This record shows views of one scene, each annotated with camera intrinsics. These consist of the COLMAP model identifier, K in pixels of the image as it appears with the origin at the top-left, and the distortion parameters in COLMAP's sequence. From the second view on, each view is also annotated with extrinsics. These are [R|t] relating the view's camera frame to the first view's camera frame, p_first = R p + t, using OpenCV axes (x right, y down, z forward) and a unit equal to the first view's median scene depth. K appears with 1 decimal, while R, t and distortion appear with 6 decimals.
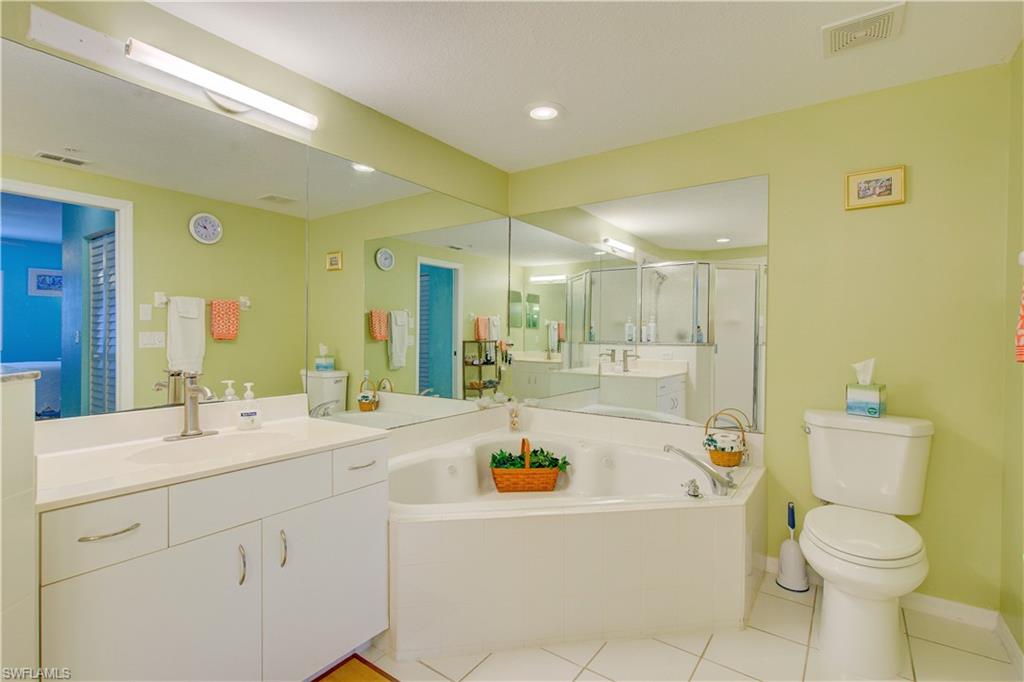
lens RADIAL K [[481.6, 0, 507.1], [0, 481.6, 337.4], [0, 0, 1]] dist [0.004641, -0.001513]
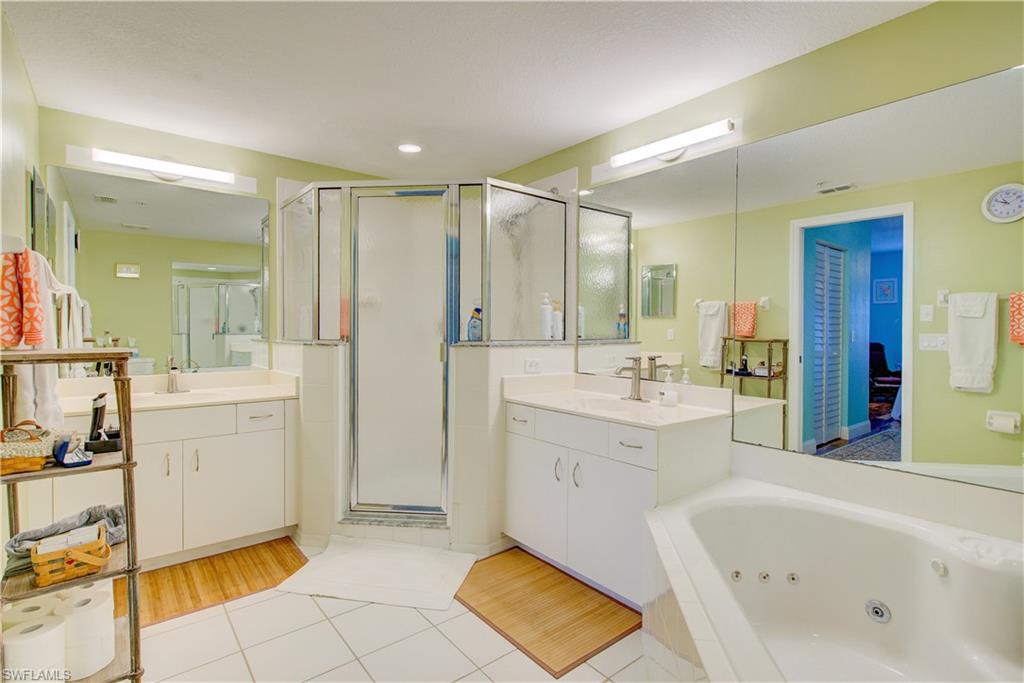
lens RADIAL K [[481.6, 0, 507.0], [0, 481.6, 335.7], [0, 0, 1]] dist [0.004641, -0.001513]
pose [[-0.263571, 0.007006, -0.964614, 0.589189], [-0.021954, 0.999671, 0.013259, -0.002120], [0.964390, 0.024672, -0.263331, 0.679149]]
